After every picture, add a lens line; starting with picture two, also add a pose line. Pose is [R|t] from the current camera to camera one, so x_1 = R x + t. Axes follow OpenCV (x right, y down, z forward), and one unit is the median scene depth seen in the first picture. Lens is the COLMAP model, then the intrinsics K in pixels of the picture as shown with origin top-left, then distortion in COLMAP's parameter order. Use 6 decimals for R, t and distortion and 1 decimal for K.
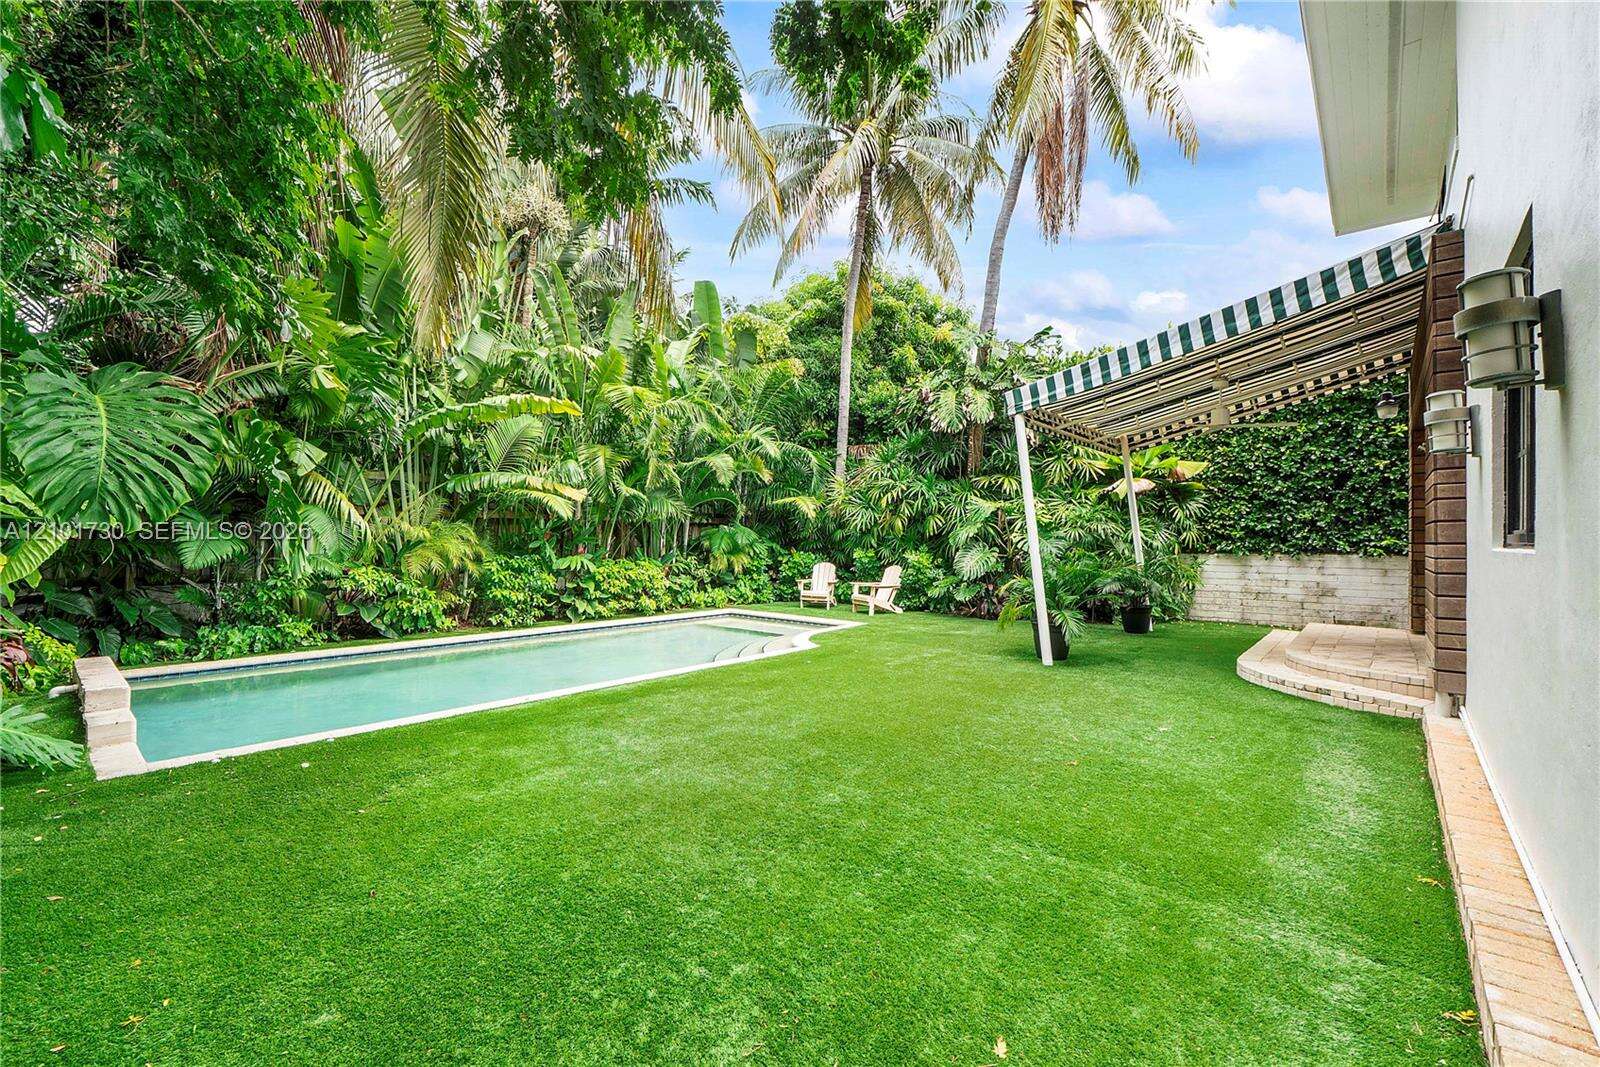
lens RADIAL K [[688.9, 0, 804.9], [0, 688.9, 535.0], [0, 0, 1]] dist [-0.003123, -0.000258]
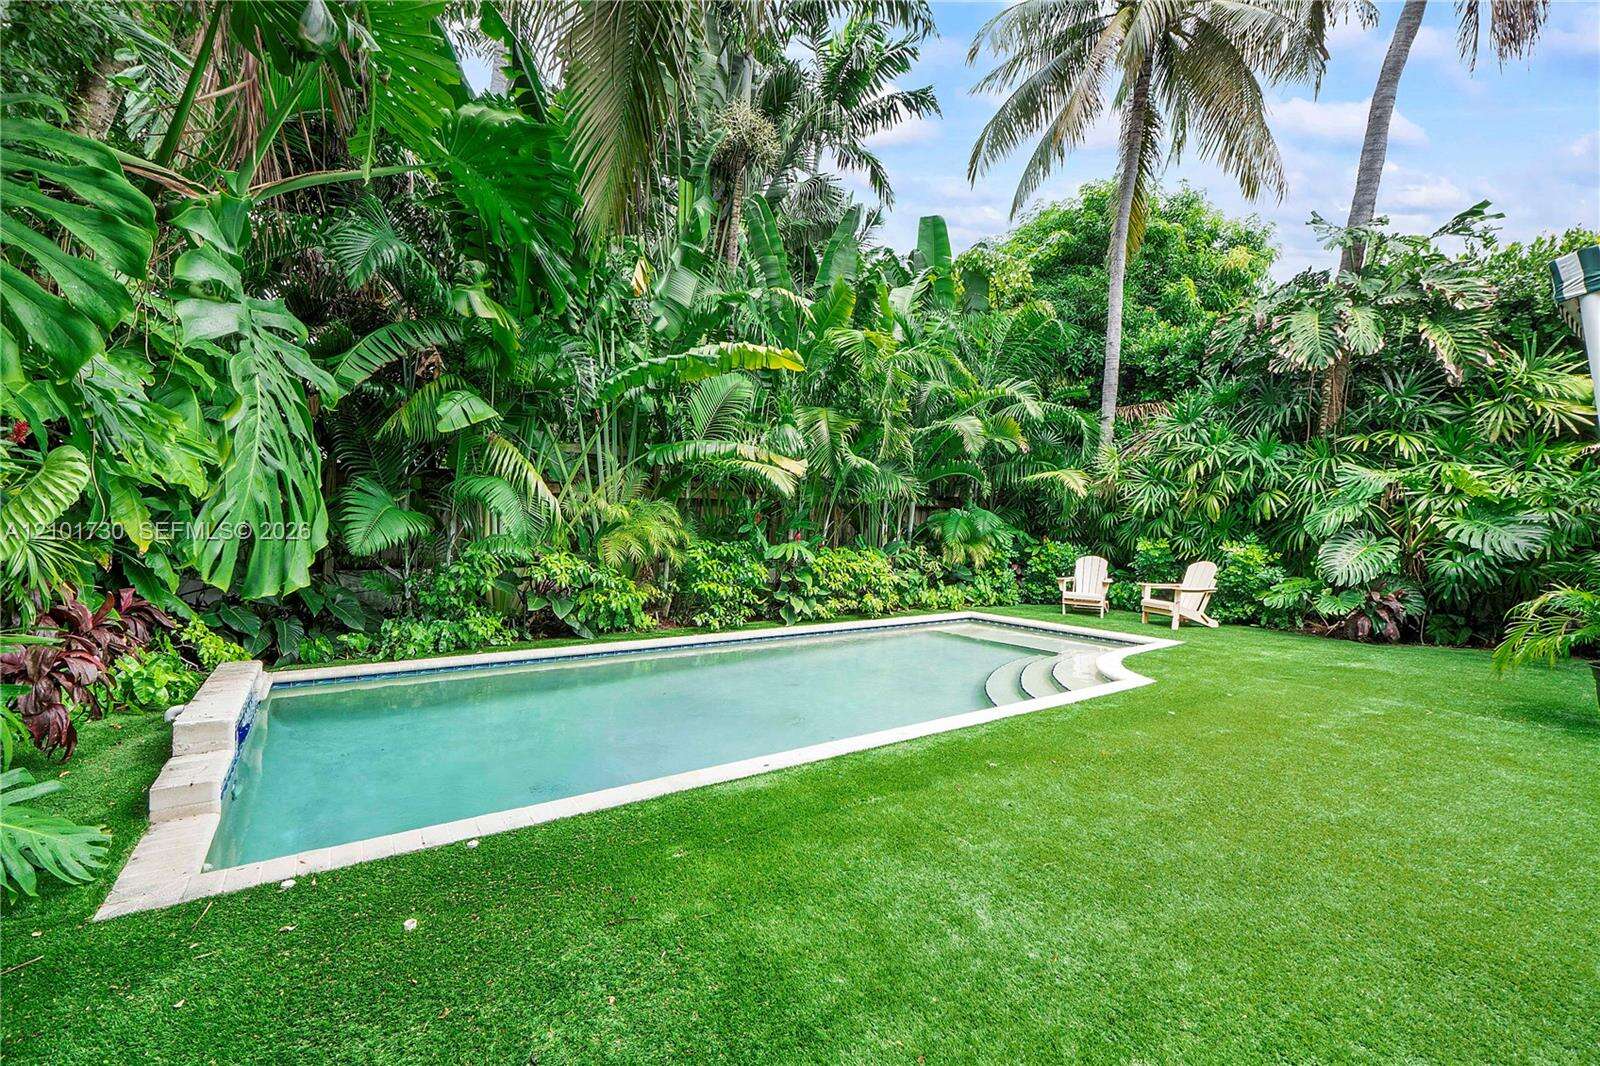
lens RADIAL K [[690.0, 0, 809.4], [0, 690.0, 530.0], [0, 0, 1]] dist [0.016960, -0.000109]
pose [[0.970628, 0.006026, -0.240509, -0.110753], [-0.004867, 0.999974, 0.005412, 0.009910], [0.240535, -0.004082, 0.970632, 0.203113]]
